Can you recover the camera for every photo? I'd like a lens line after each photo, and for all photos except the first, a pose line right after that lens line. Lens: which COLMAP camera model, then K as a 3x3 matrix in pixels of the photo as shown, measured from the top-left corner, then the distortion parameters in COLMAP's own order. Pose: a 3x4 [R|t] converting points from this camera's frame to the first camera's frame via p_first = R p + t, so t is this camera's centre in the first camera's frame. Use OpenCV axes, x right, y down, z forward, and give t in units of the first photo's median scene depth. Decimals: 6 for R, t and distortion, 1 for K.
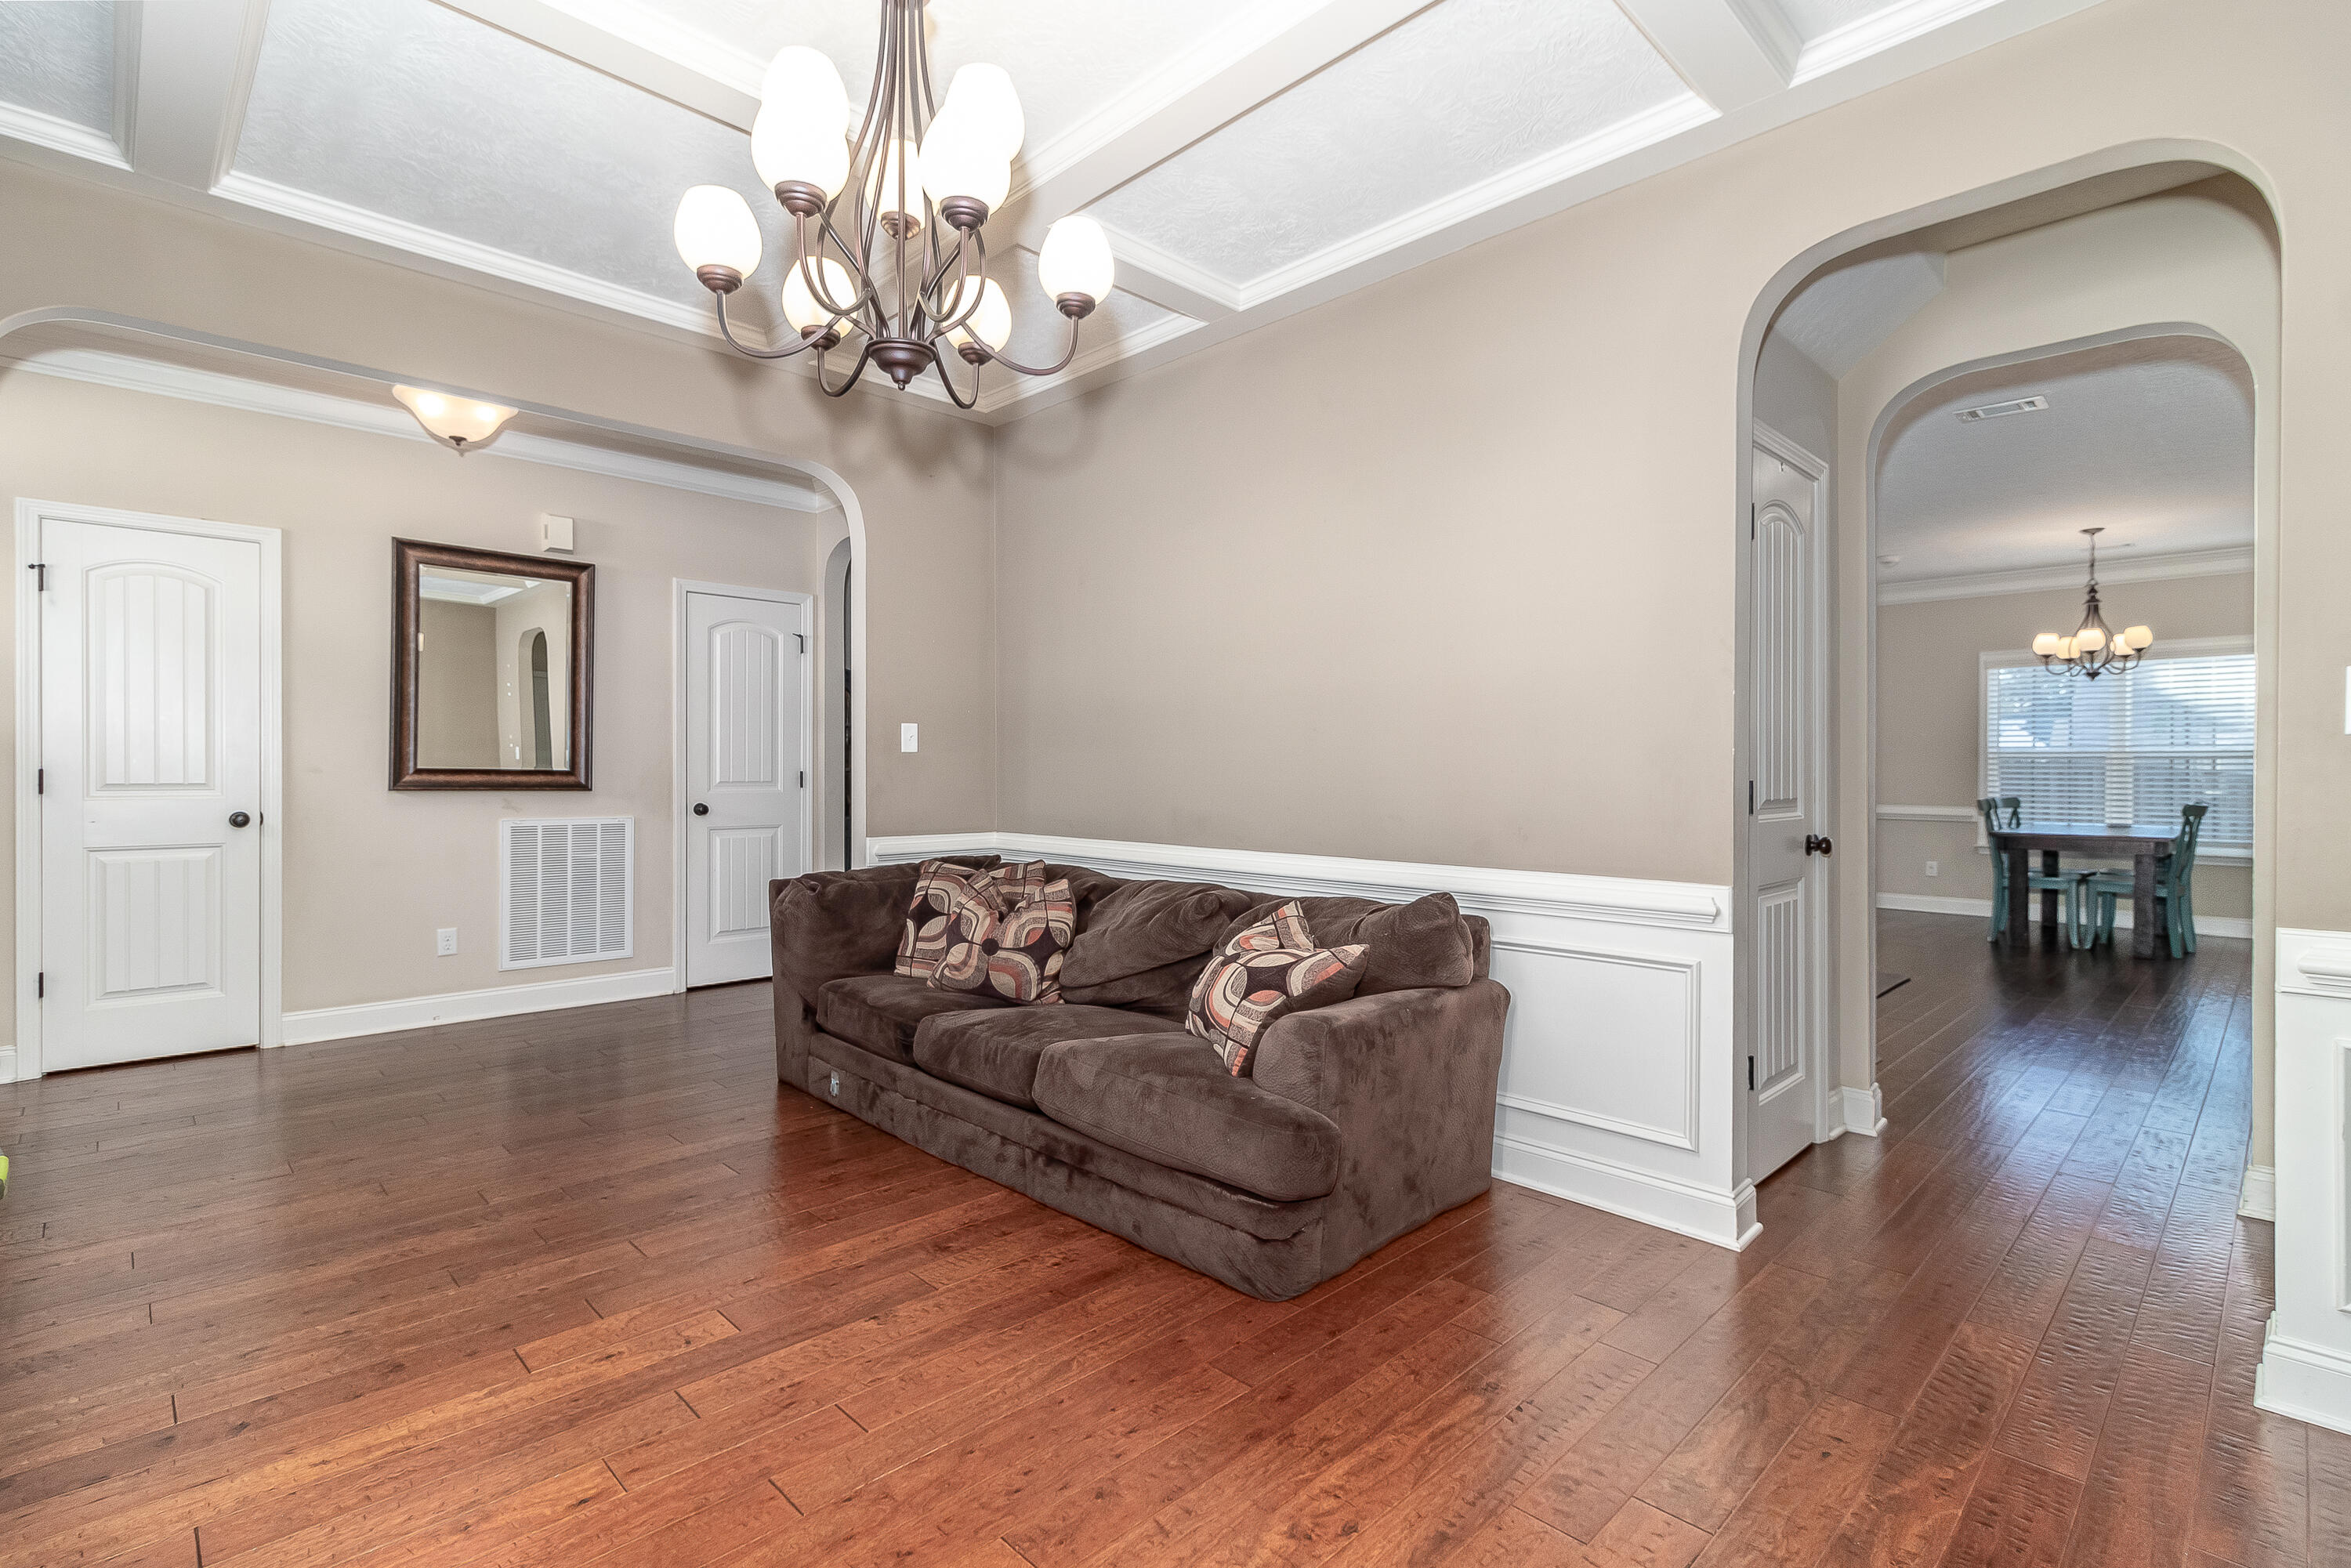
lens RADIAL K [[1101.7, 0, 1175.5], [0, 1101.7, 784.0], [0, 0, 1]] dist [-0.001978, -0.000125]
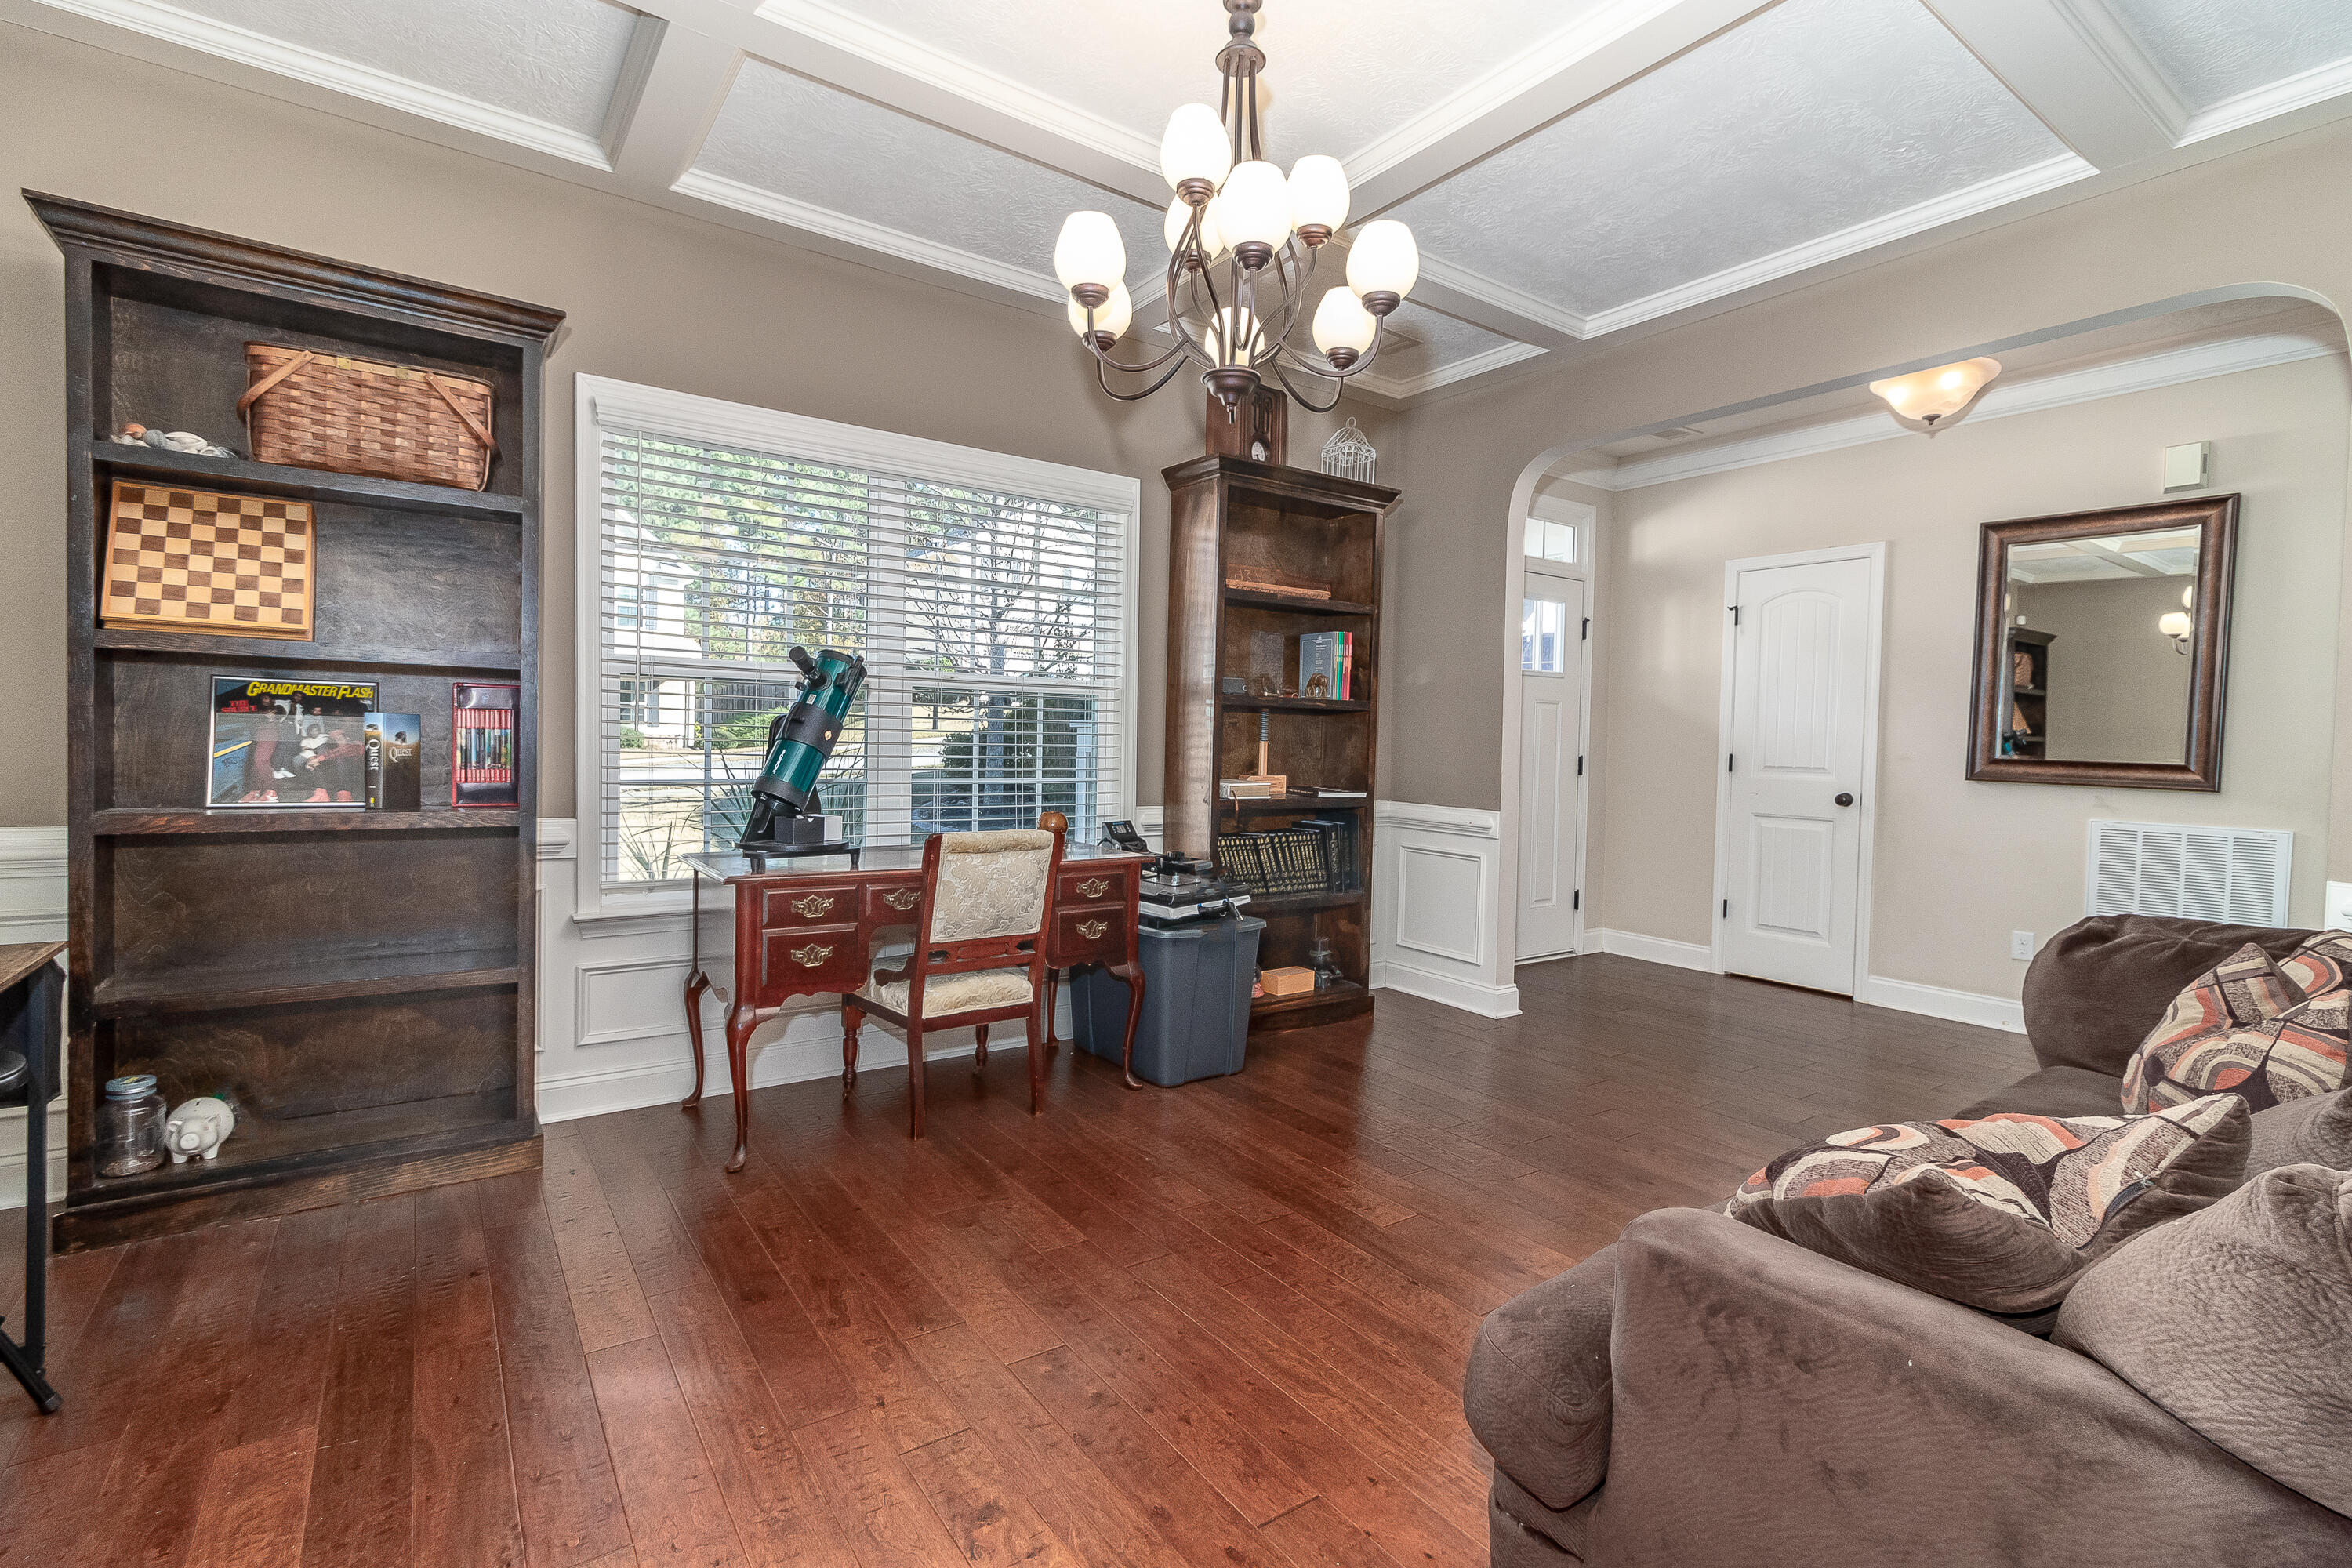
lens RADIAL K [[1079.5, 0, 1176.0], [0, 1079.5, 784.0], [0, 0, 1]] dist [0.002013, 0.000167]
pose [[-0.153508, 0.034472, -0.987546, 0.373726], [-0.032310, 0.998682, 0.039883, -0.006810], [0.987619, 0.038030, -0.152192, 0.457258]]
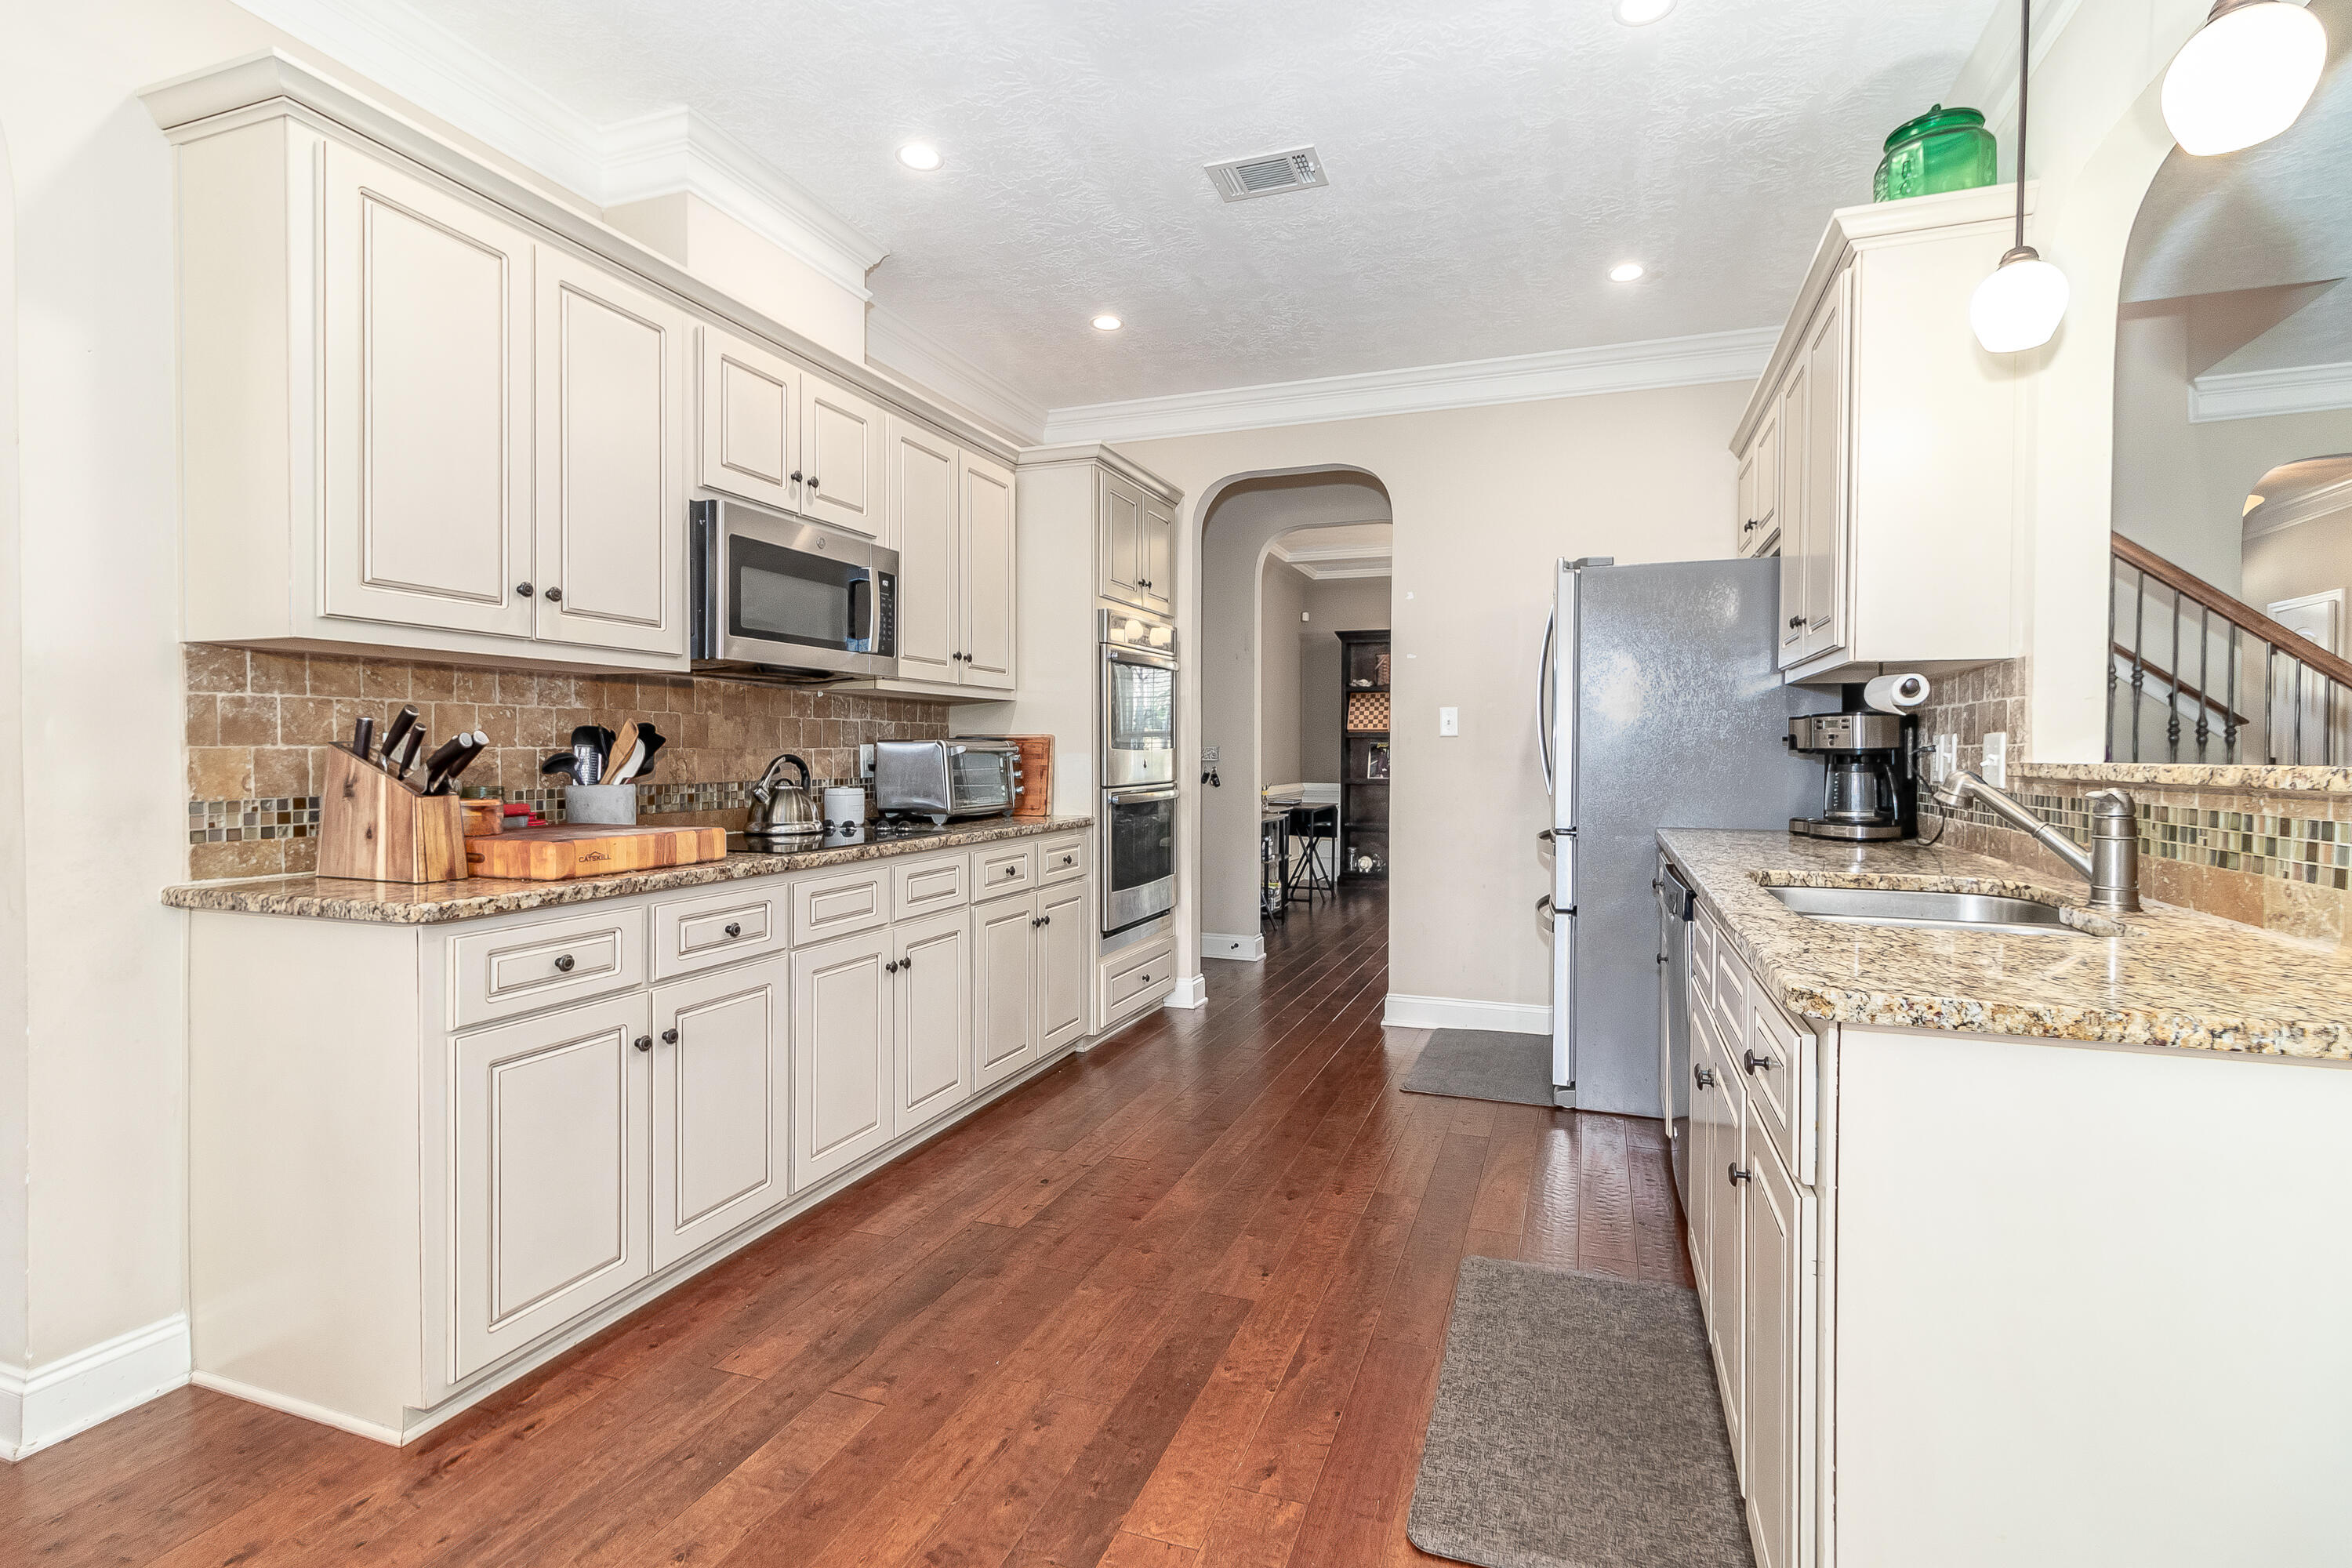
lens RADIAL K [[1045.2, 0, 1172.8], [0, 1045.2, 754.2], [0, 0, 1]] dist [-0.001159, -0.000220]
pose [[-0.889290, -0.001655, -0.457340, 1.158853], [-0.003749, 0.999986, 0.003672, -0.009052], [0.457328, 0.004980, -0.889284, 1.505236]]
